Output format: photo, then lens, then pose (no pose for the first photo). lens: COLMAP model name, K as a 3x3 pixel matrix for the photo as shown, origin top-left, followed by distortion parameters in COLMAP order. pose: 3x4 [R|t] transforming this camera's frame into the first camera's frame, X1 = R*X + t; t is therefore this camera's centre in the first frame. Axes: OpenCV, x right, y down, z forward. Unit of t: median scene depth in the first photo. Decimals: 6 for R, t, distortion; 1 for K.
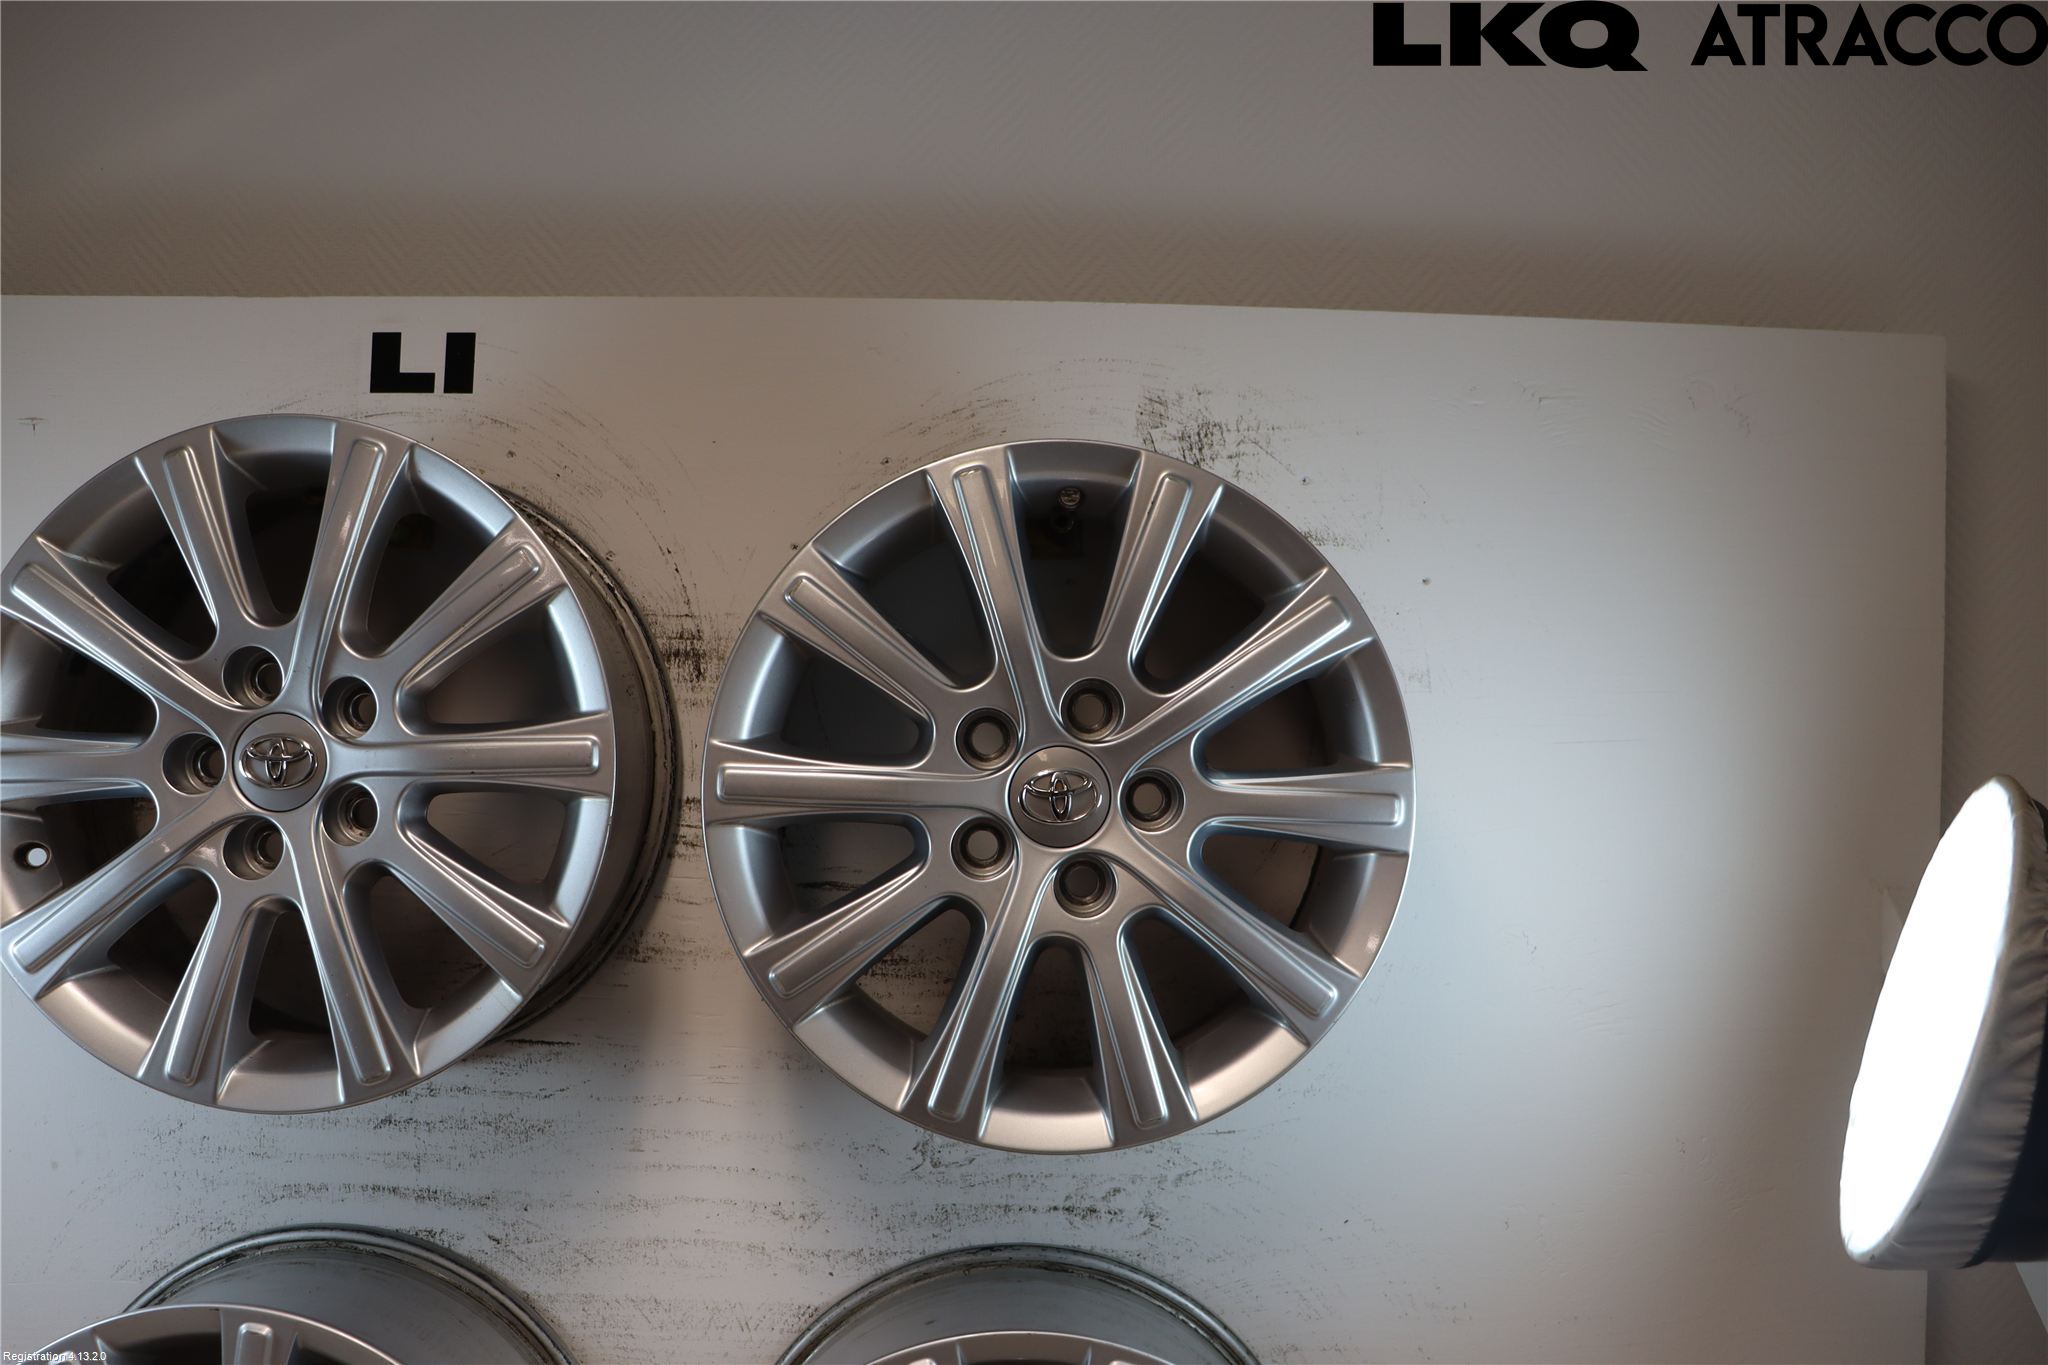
lens RADIAL K [[1713.4, 0, 1010.4], [0, 1713.4, 705.8], [0, 0, 1]] dist [-0.171958, 0.124385]
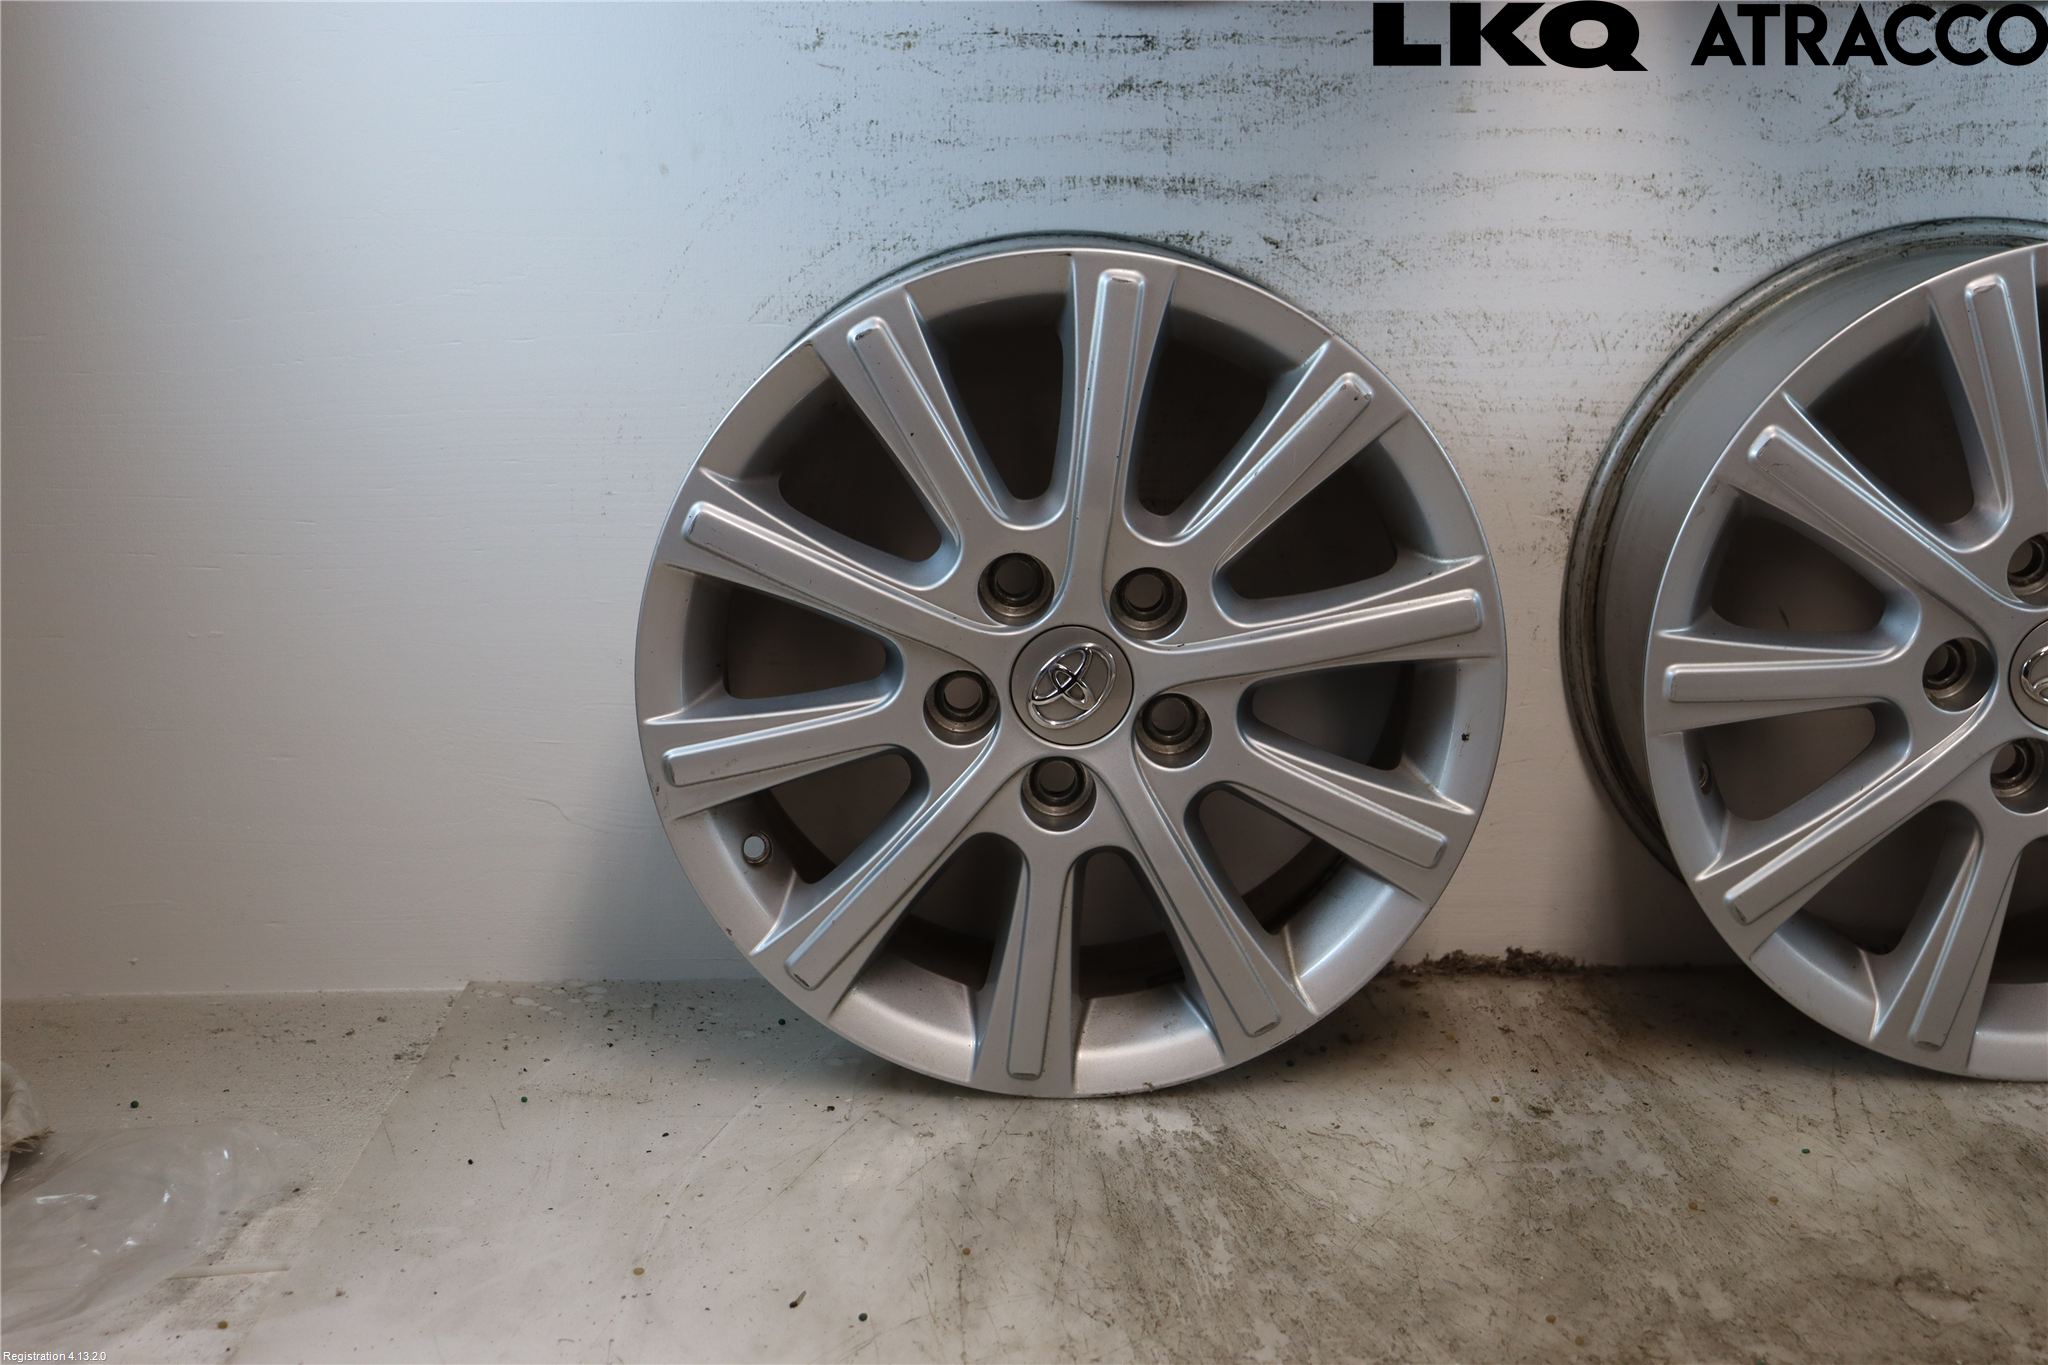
lens RADIAL K [[2510.7, 0, 1030.9], [0, 2510.7, 688.1], [0, 0, 1]] dist [0.030386, 0.000000]
pose [[0.999647, -0.026401, 0.003062, -0.477130], [0.024792, 0.967777, 0.250584, 0.253029], [-0.009579, -0.250420, 0.968090, -0.177767]]
